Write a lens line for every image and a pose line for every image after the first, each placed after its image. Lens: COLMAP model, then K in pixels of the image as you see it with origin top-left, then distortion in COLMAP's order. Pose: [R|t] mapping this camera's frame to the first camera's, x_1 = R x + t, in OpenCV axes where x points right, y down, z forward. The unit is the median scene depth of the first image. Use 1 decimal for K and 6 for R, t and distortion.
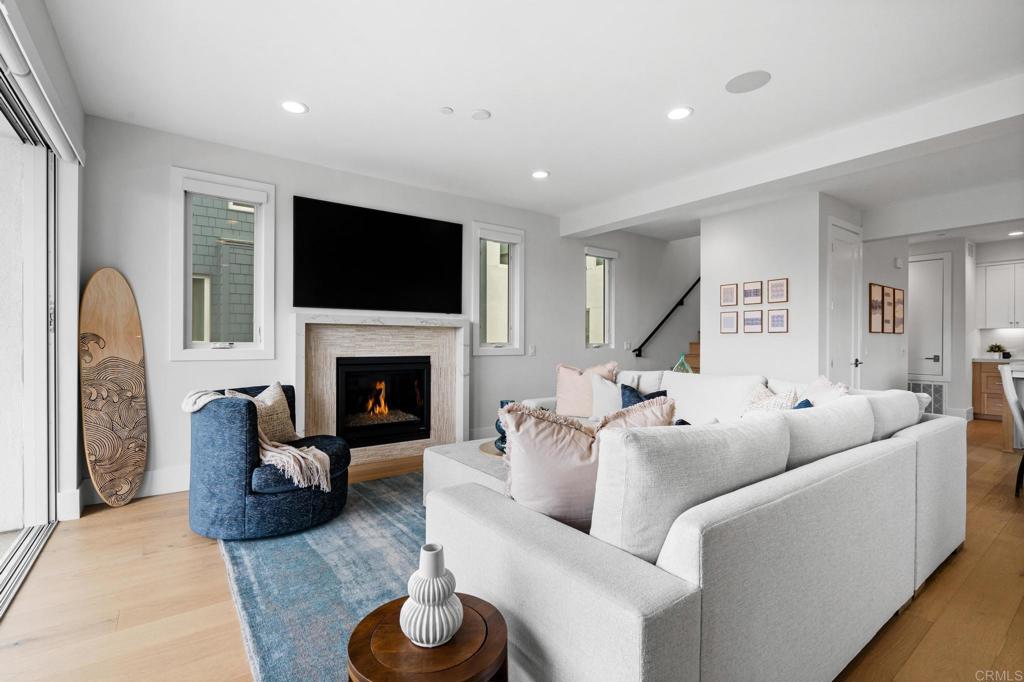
lens RADIAL K [[468.3, 0, 511.8], [0, 468.3, 340.7], [0, 0, 1]] dist [-0.002685, -0.000080]
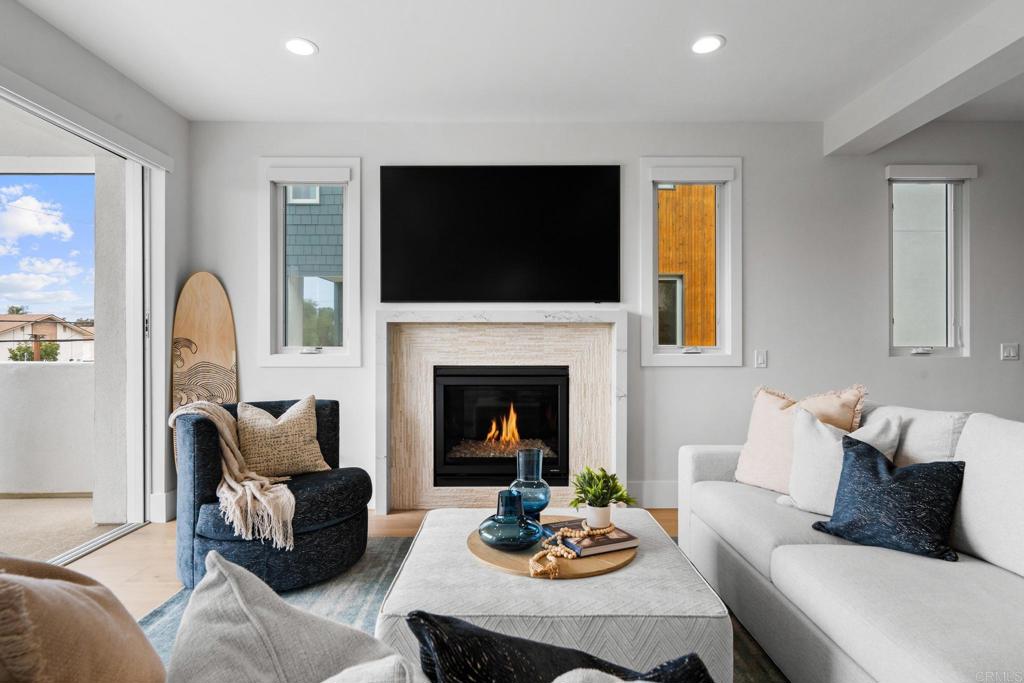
lens RADIAL K [[561.9, 0, 512.8], [0, 561.9, 342.3], [0, 0, 1]] dist [0.003717, 0.001605]
pose [[0.806646, -0.005554, -0.591009, 0.288619], [0.005051, 0.999984, -0.002504, -0.000241], [0.591014, -0.000965, 0.806661, 0.342216]]
